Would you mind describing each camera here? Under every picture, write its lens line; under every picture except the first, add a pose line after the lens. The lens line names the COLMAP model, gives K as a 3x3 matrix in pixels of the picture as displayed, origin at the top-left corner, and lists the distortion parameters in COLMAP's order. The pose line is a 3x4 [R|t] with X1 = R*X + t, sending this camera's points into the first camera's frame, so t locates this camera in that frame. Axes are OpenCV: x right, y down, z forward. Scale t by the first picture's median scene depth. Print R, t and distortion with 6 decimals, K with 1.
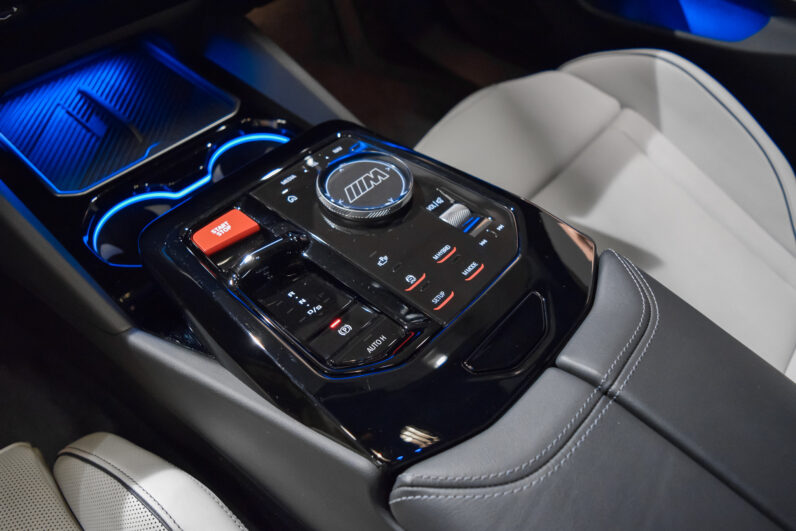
lens RADIAL K [[621.5, 0, 397.1], [0, 621.5, 263.9], [0, 0, 1]] dist [-0.074979, -0.008109]
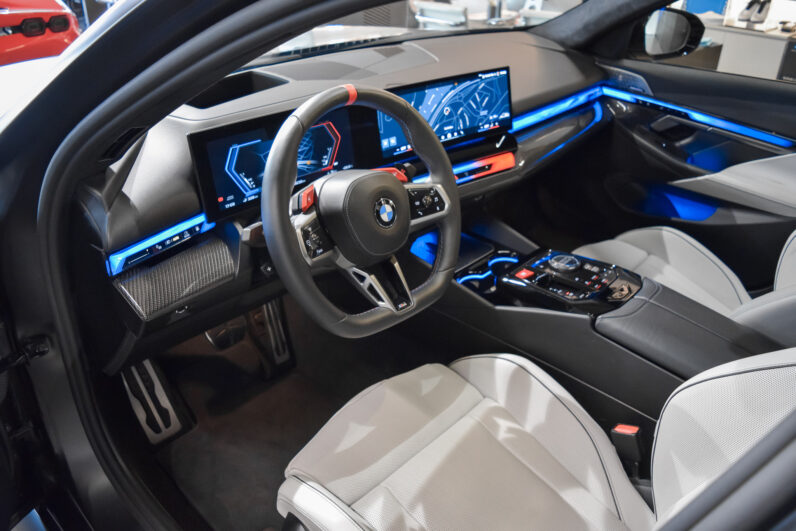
lens RADIAL K [[621.5, 0, 398.2], [0, 621.5, 260.1], [0, 0, 1]] dist [-0.074979, -0.008109]
pose [[0.997877, -0.022920, -0.060955, -0.347774], [0.001871, 0.945720, -0.324978, 0.436266], [0.065095, 0.324174, 0.943755, -0.998632]]
